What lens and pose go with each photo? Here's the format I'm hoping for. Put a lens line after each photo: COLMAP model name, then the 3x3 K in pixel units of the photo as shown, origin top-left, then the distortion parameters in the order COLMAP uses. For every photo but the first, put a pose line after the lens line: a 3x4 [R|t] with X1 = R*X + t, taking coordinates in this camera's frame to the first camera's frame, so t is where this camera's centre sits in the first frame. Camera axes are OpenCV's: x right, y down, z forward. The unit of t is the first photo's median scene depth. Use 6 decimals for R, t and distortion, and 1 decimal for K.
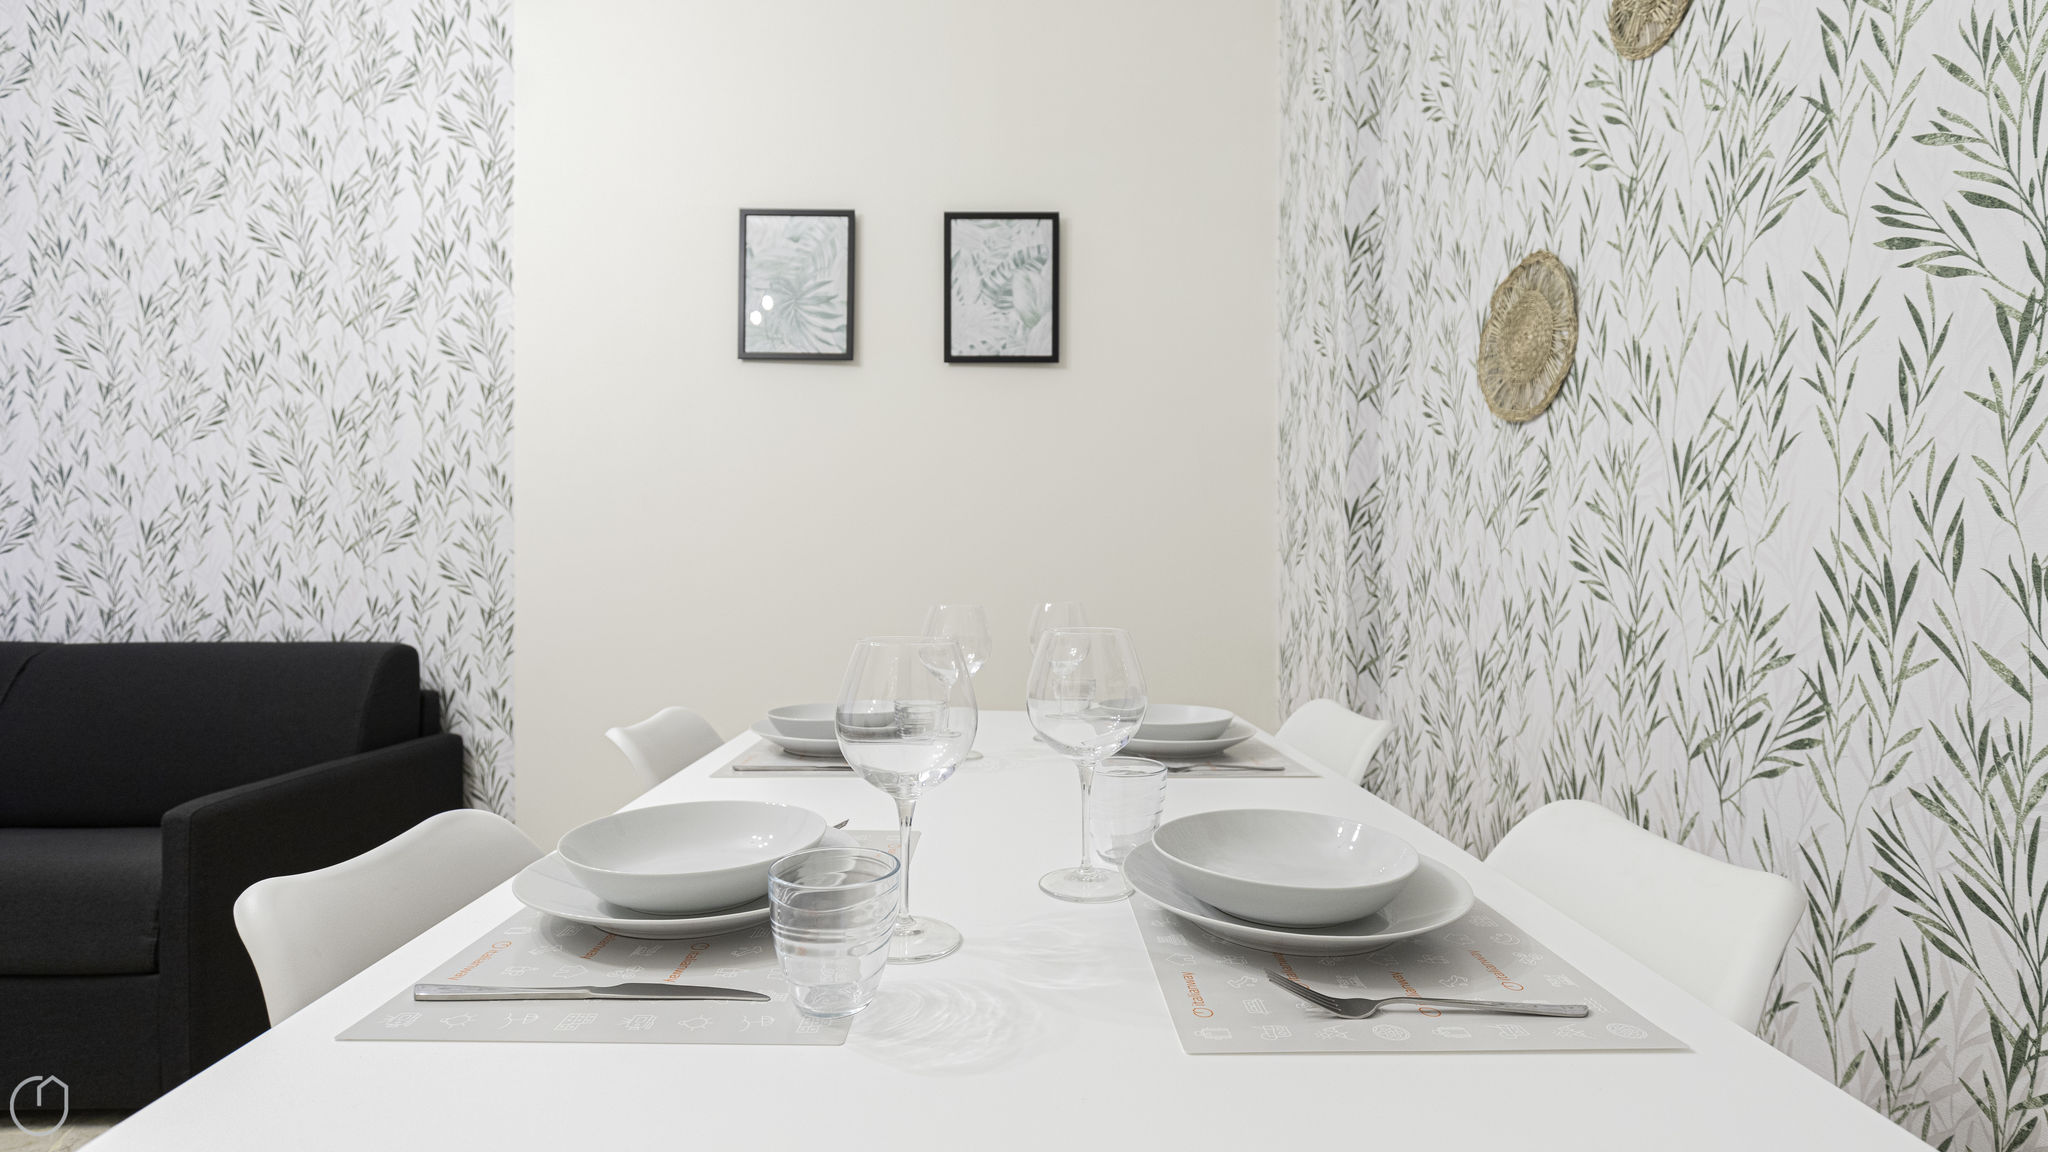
lens RADIAL K [[992.0, 0, 1095.4], [0, 992.0, 585.1], [0, 0, 1]] dist [-0.003232, 0.000784]
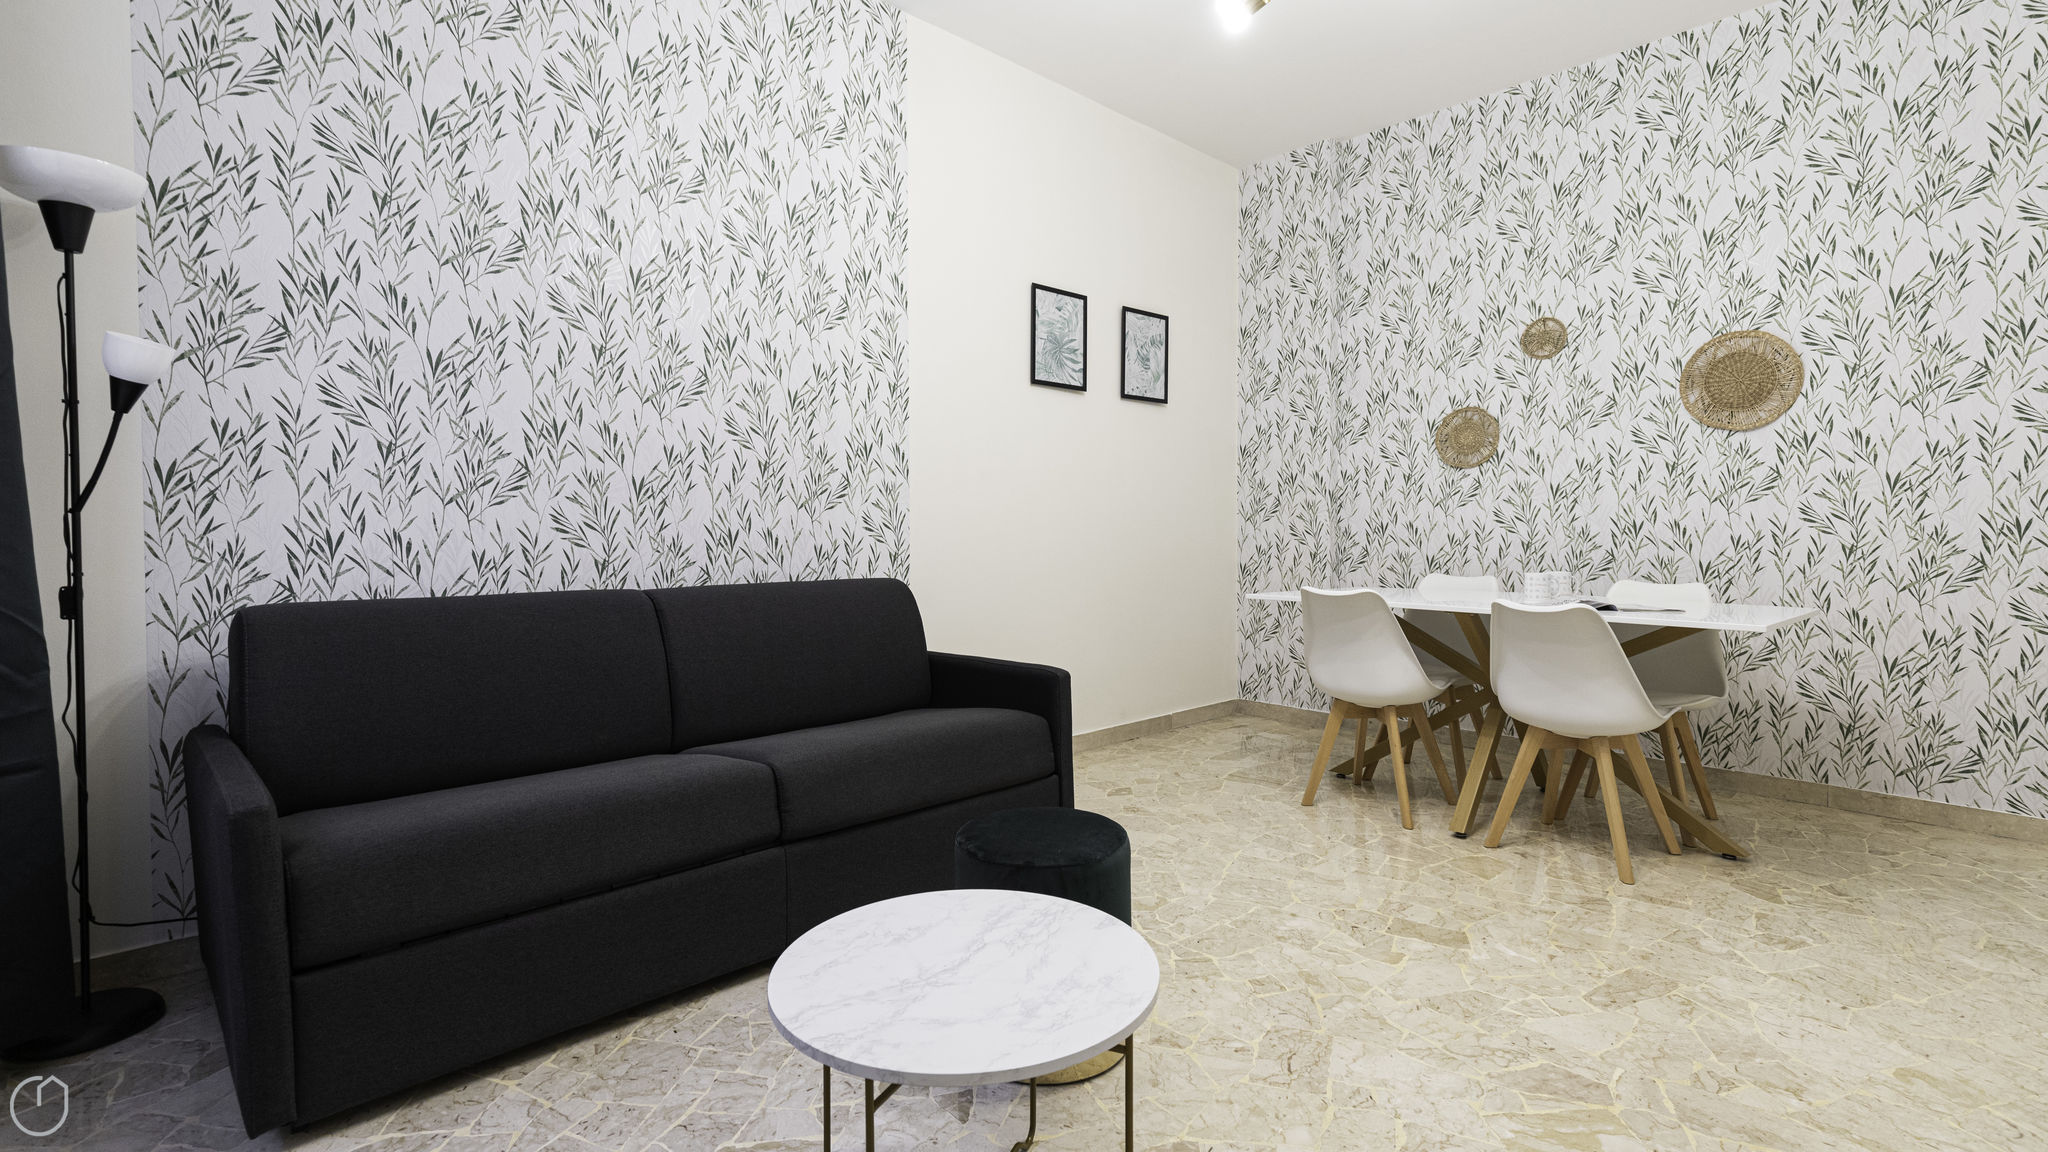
lens RADIAL K [[959.4, 0, 1017.9], [0, 959.4, 573.0], [0, 0, 1]] dist [0.000765, -0.000041]
pose [[0.737329, -0.034066, 0.674674, -1.366626], [0.009971, 0.999168, 0.039554, 0.002357], [-0.675460, -0.022437, 0.737055, -0.067450]]
